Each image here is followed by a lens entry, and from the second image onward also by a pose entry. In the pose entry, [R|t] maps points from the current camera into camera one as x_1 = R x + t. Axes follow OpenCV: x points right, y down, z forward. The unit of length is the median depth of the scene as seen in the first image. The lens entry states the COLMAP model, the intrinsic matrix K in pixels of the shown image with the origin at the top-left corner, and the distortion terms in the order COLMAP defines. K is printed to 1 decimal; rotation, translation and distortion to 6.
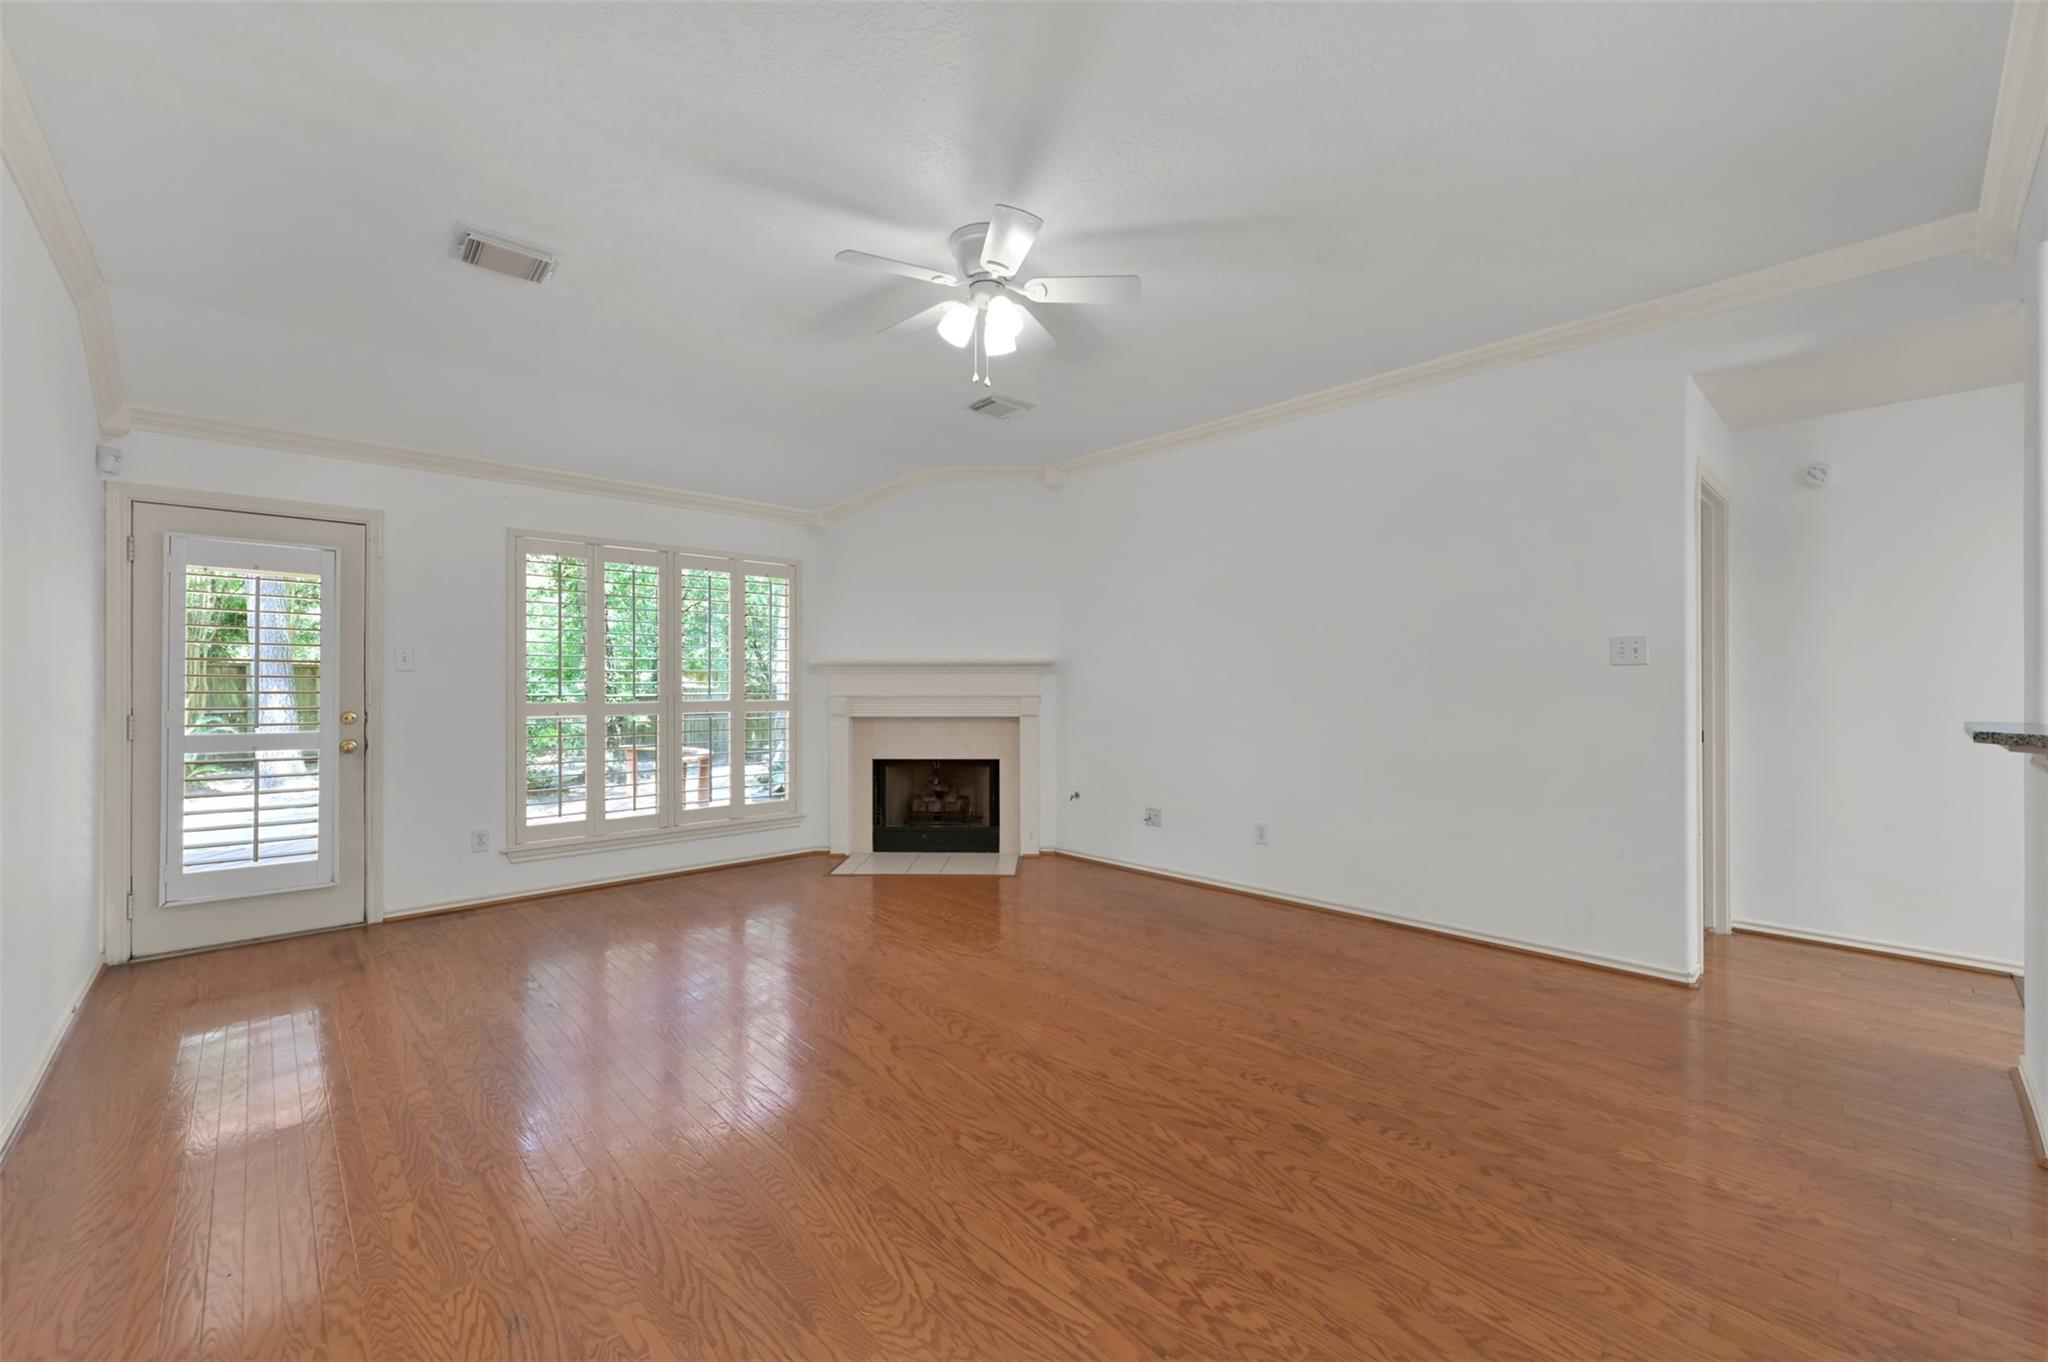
lens RADIAL K [[822.8, 0, 1028.1], [0, 822.8, 678.2], [0, 0, 1]] dist [0.000150, -0.000322]
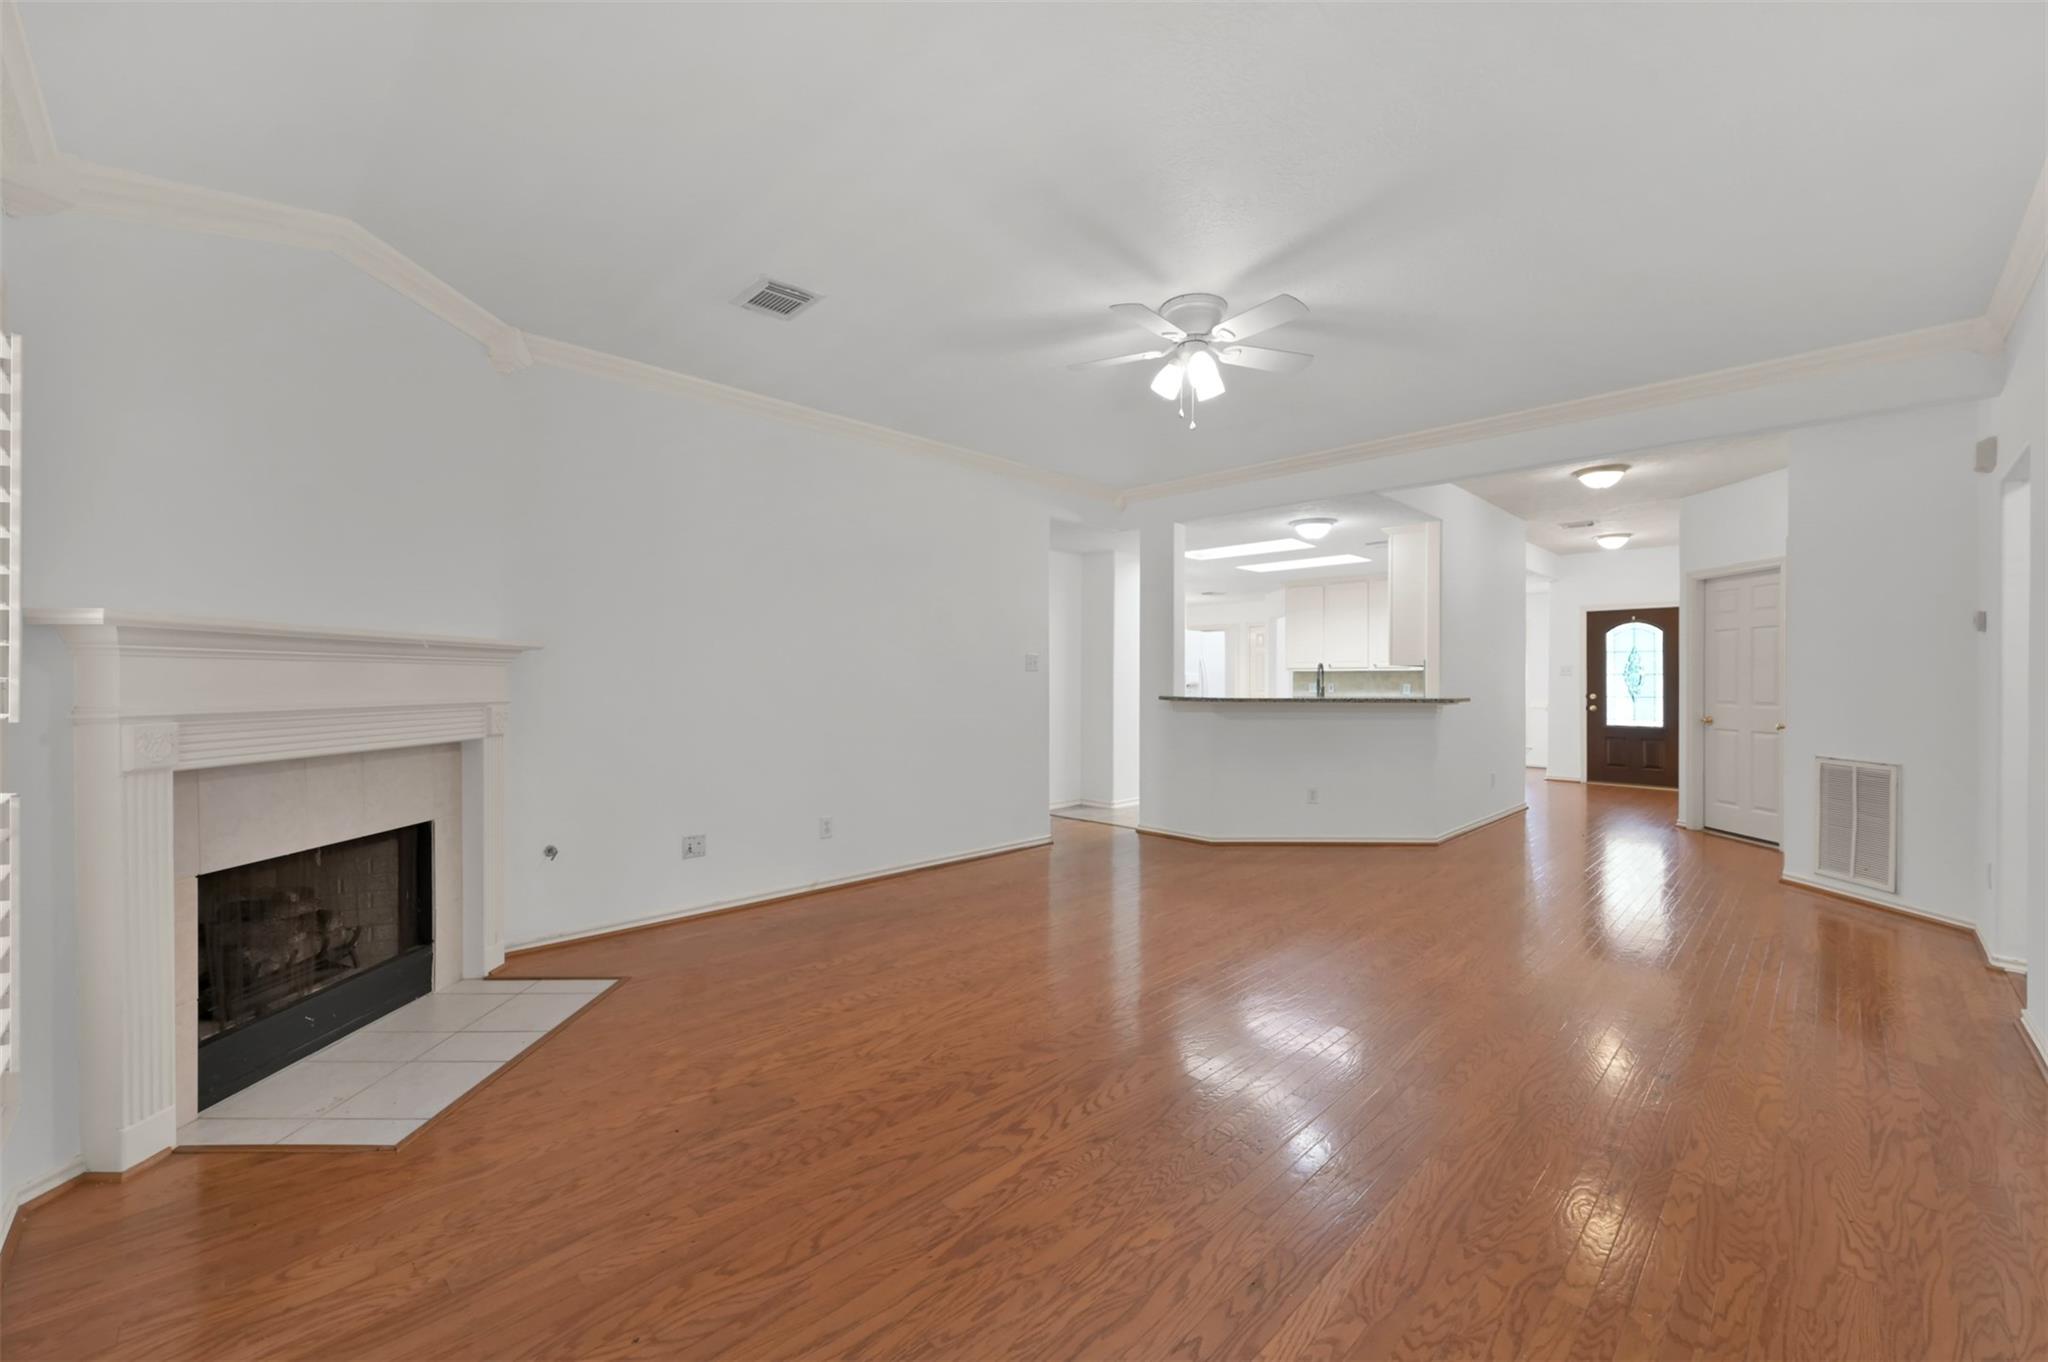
lens RADIAL K [[814.0, 0, 1024.0], [0, 814.0, 681.0], [0, 0, 1]] dist [-0.002366, -0.000031]
pose [[-0.028411, 0.002048, 0.999594, -0.947139], [-0.004517, 0.999987, -0.002177, 0.008218], [-0.999586, -0.004577, -0.028401, 1.000490]]
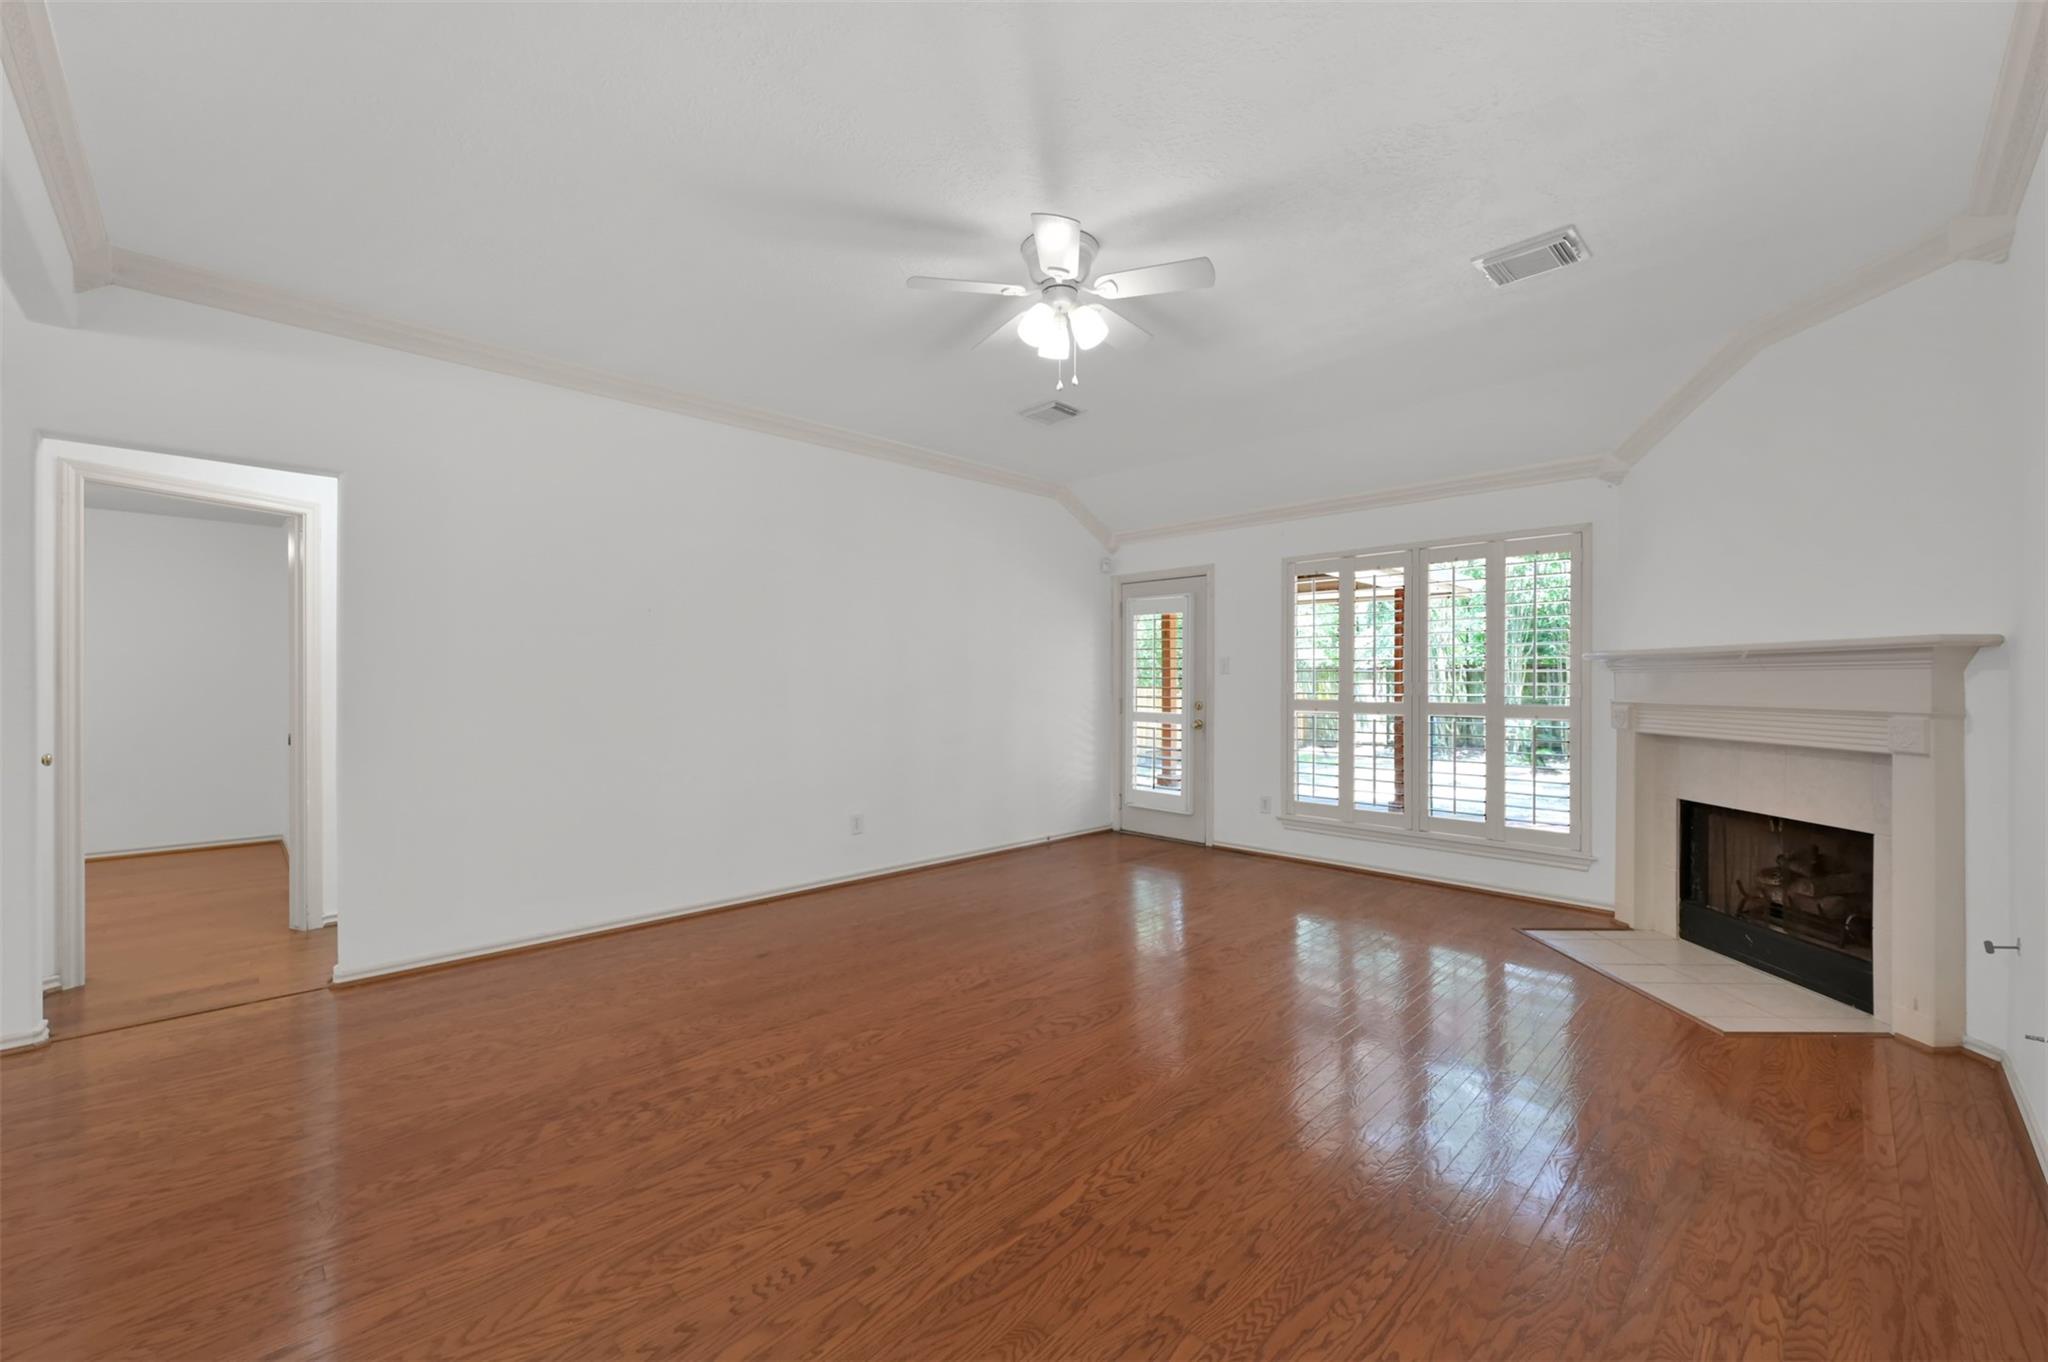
lens RADIAL K [[814.0, 0, 1024.0], [0, 814.0, 681.0], [0, 0, 1]] dist [-0.002366, -0.000031]
pose [[0.023058, 0.001970, -0.999732, 0.743455], [0.004948, 0.999986, 0.002085, -0.001456], [0.999722, -0.004995, 0.023048, 0.733901]]
